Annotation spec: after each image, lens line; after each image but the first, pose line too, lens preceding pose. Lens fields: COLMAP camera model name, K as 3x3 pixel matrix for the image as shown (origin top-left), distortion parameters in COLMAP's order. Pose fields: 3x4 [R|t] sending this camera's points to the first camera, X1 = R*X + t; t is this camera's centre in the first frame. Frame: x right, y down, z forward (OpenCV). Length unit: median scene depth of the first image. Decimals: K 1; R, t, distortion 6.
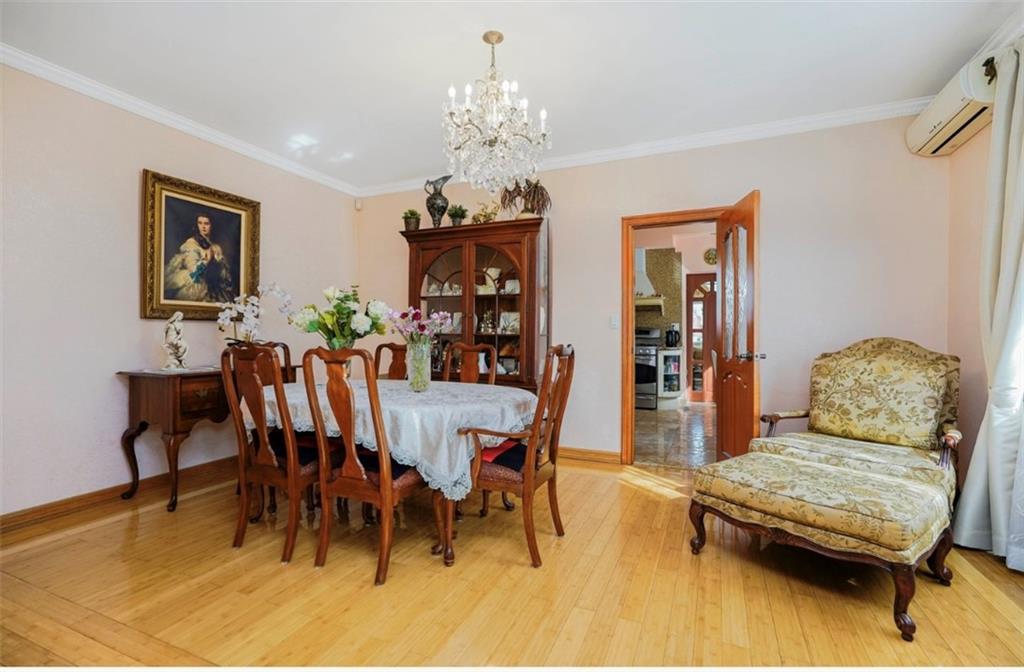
lens RADIAL K [[436.9, 0, 508.2], [0, 436.9, 341.4], [0, 0, 1]] dist [-0.018795, 0.000104]
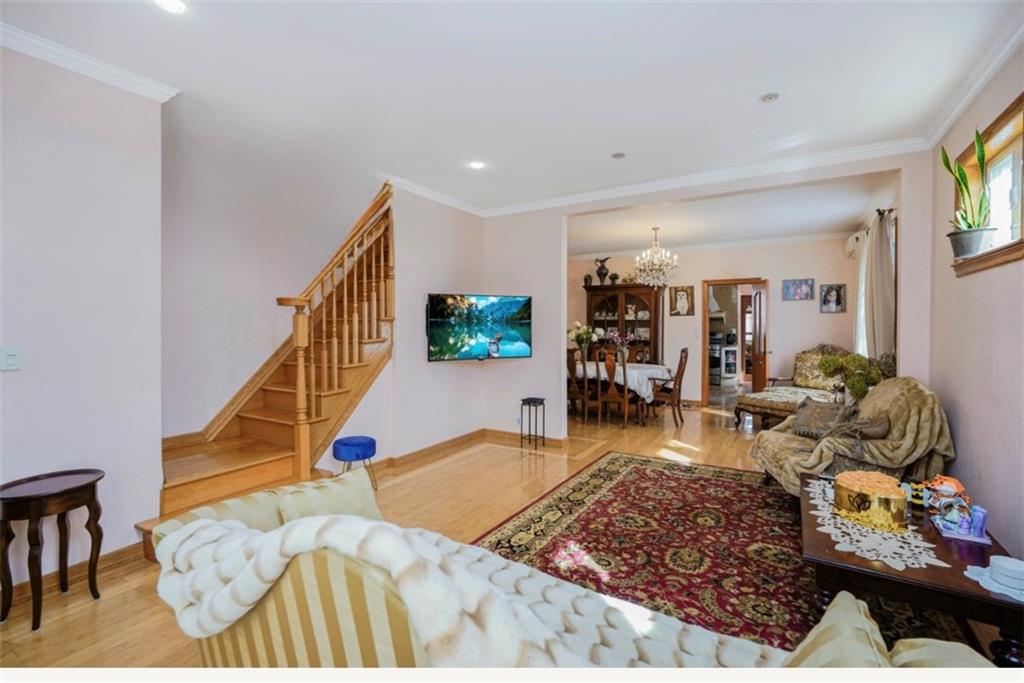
lens RADIAL K [[468.1, 0, 501.7], [0, 468.1, 329.3], [0, 0, 1]] dist [0.003649, 0.001155]
pose [[0.994605, 0.001779, -0.103715, -0.391497], [-0.001957, 0.999997, -0.001614, -0.056620], [0.103712, 0.001808, 0.994606, -1.112680]]
